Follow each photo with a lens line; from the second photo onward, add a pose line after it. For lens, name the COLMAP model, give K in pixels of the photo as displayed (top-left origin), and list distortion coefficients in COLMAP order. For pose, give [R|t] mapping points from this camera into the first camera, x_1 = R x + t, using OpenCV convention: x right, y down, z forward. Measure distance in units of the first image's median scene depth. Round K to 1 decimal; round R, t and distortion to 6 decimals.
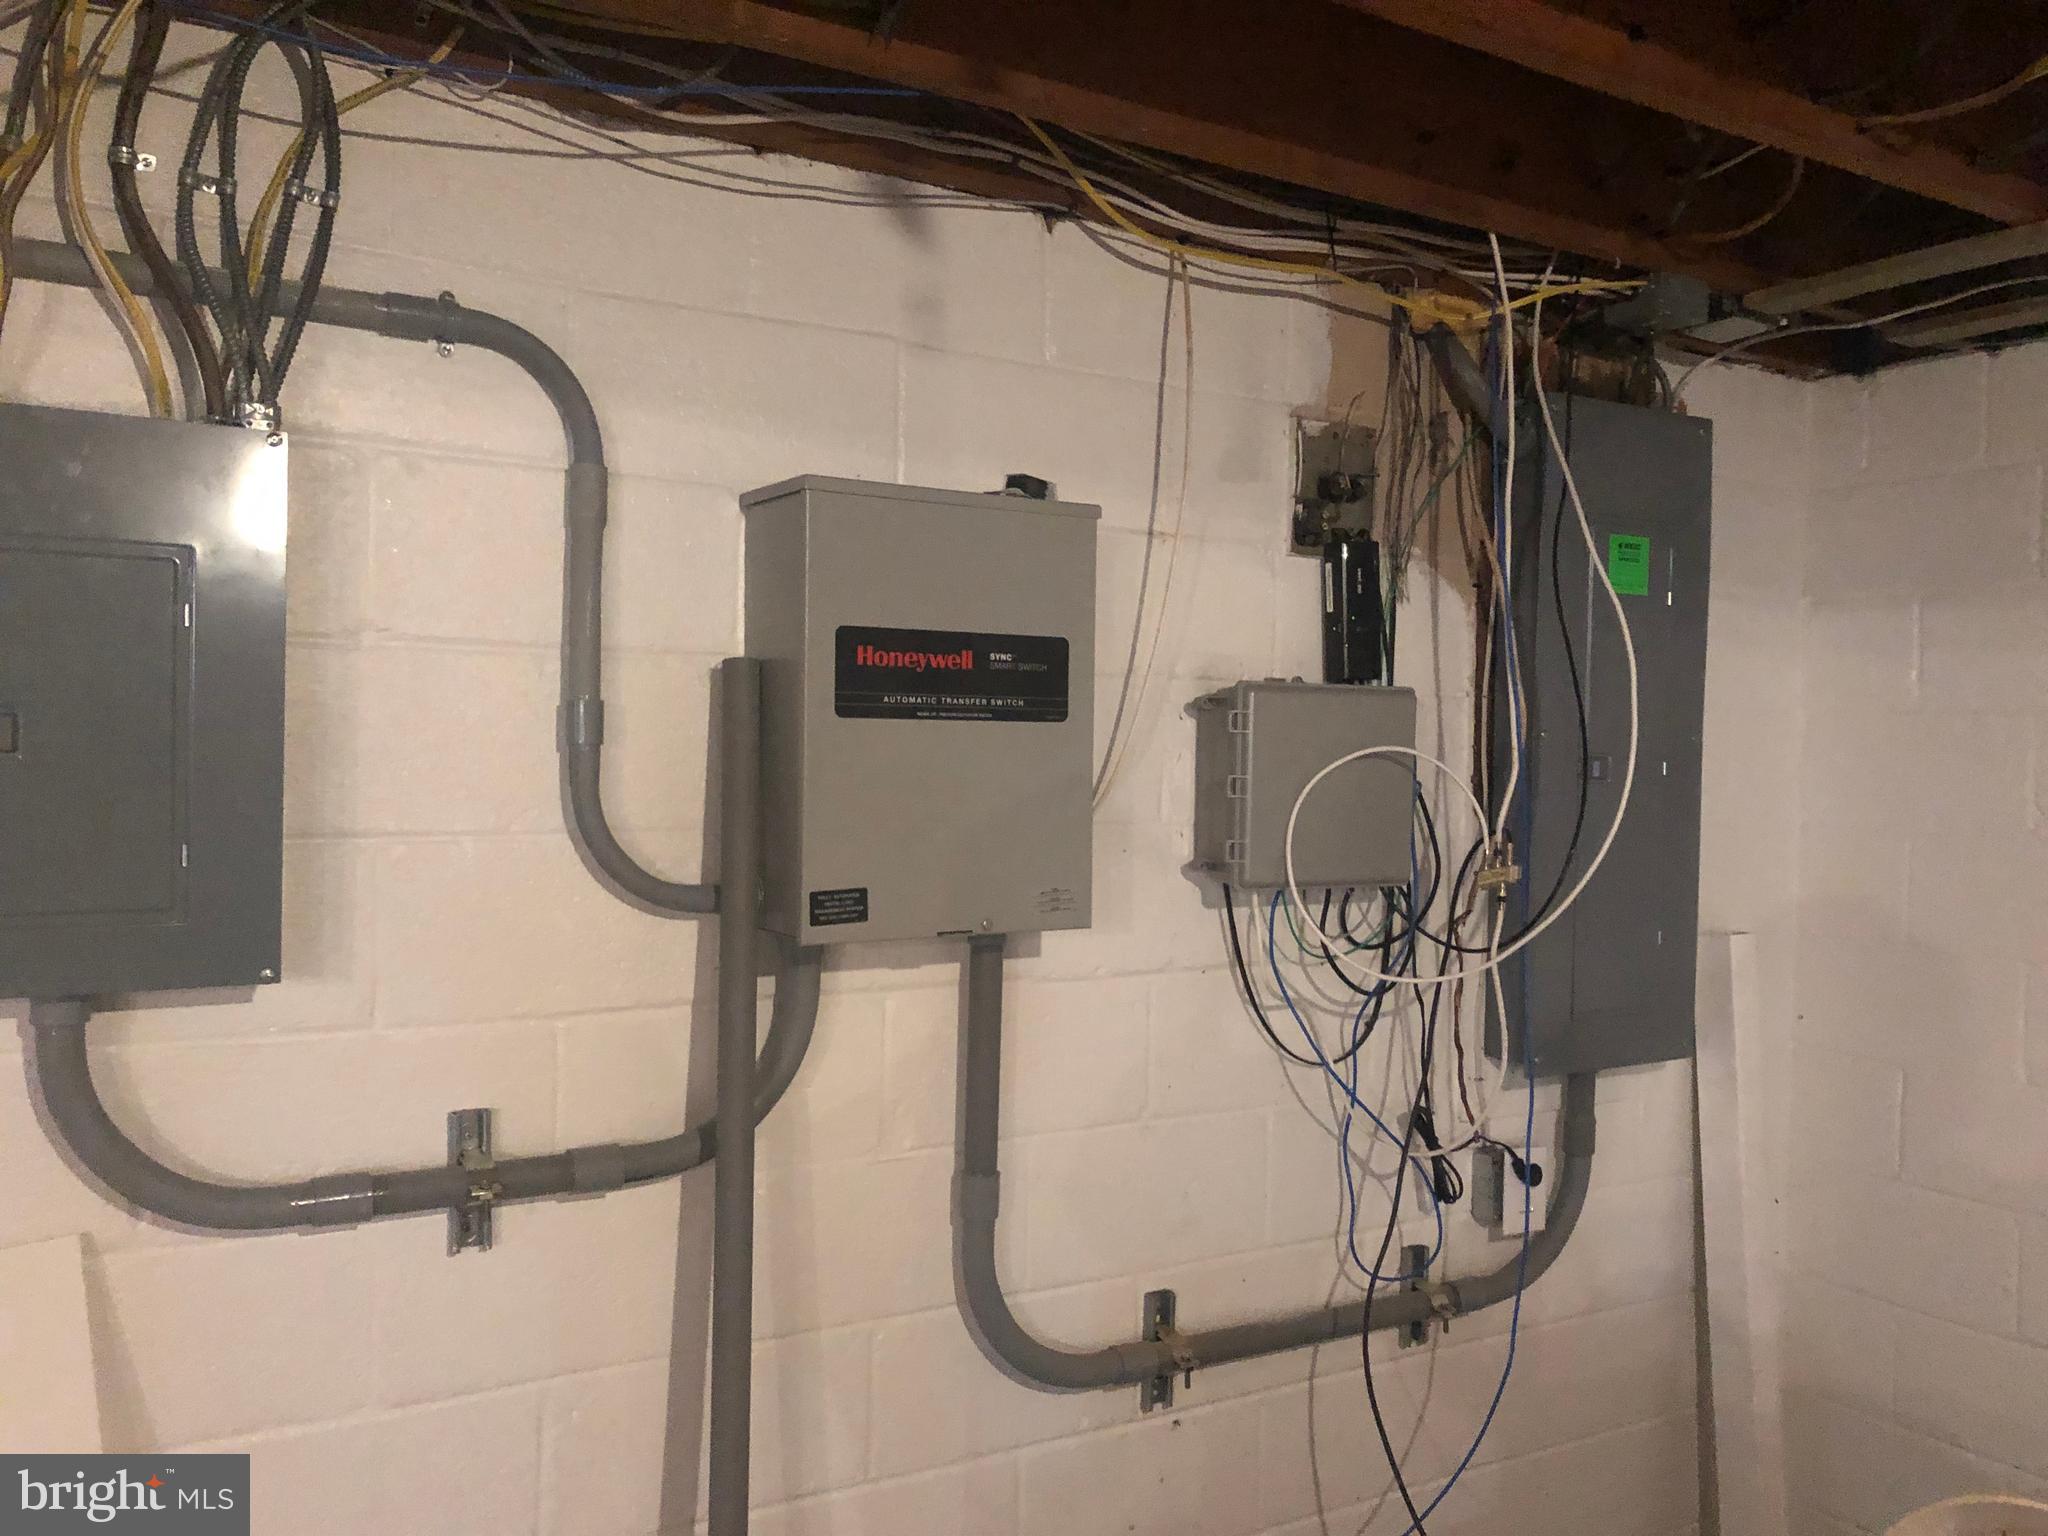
lens RADIAL K [[1672.0, 0, 1023.0], [0, 1672.0, 764.3], [0, 0, 1]] dist [-0.007505, -0.003714]
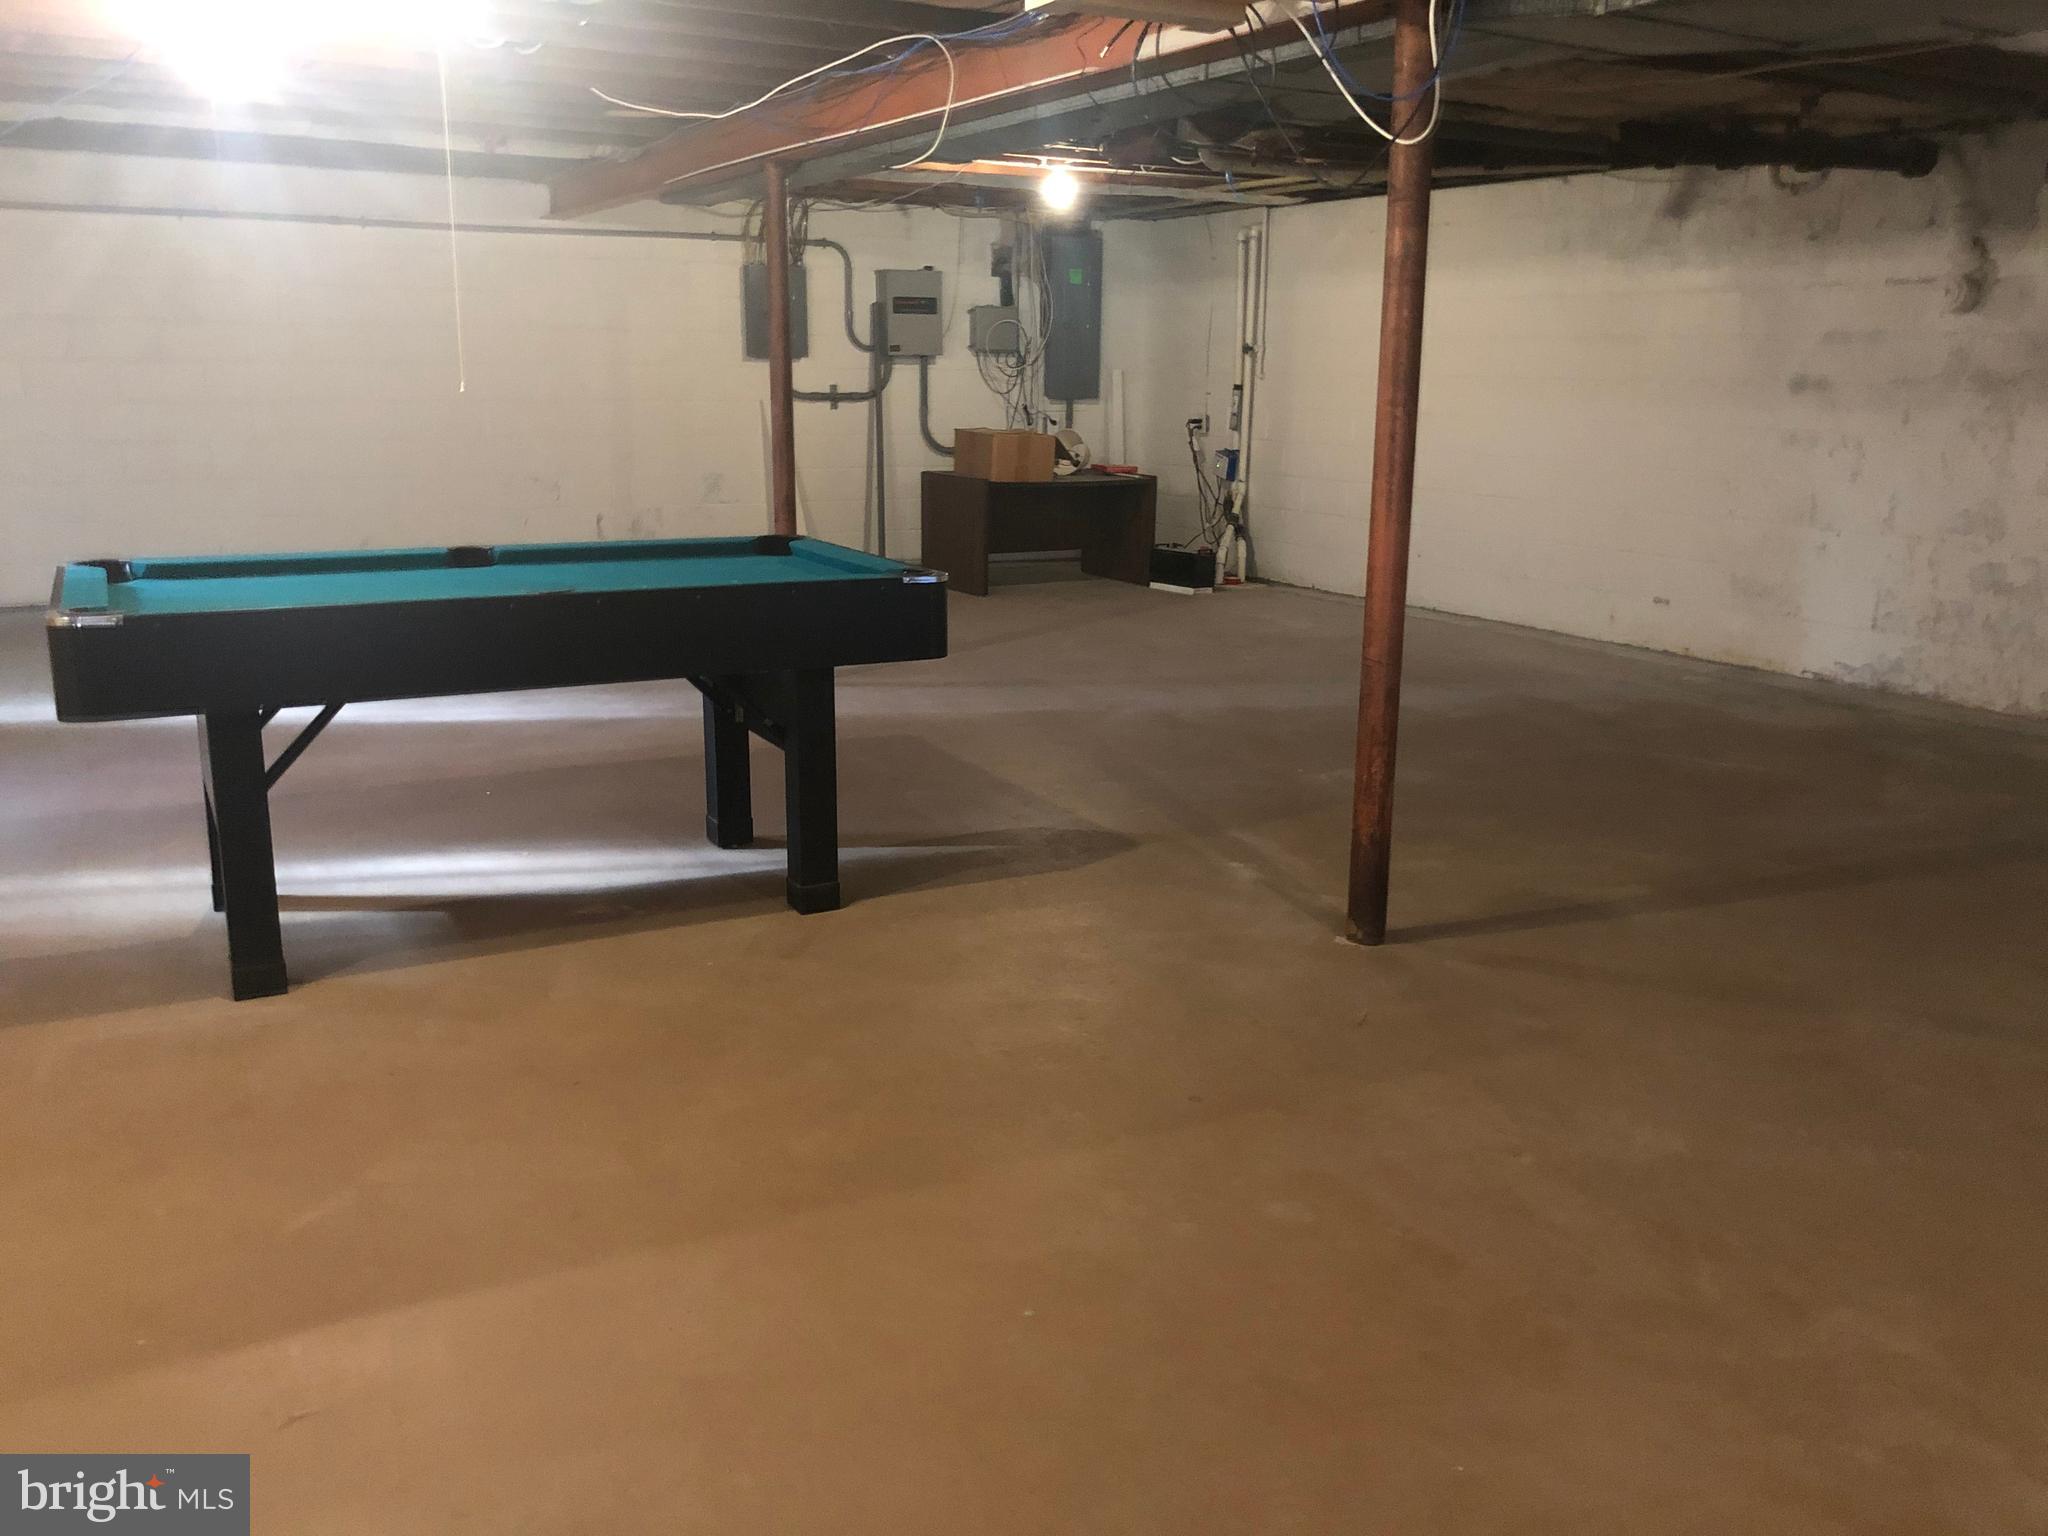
lens RADIAL K [[1672.0, 0, 1030.6], [0, 1672.0, 766.8], [0, 0, 1]] dist [-0.007505, -0.003714]
pose [[0.999906, -0.012532, -0.005643, 0.336721], [0.013455, 0.976312, 0.215947, 0.237838], [0.002803, -0.216003, 0.976389, -4.522477]]
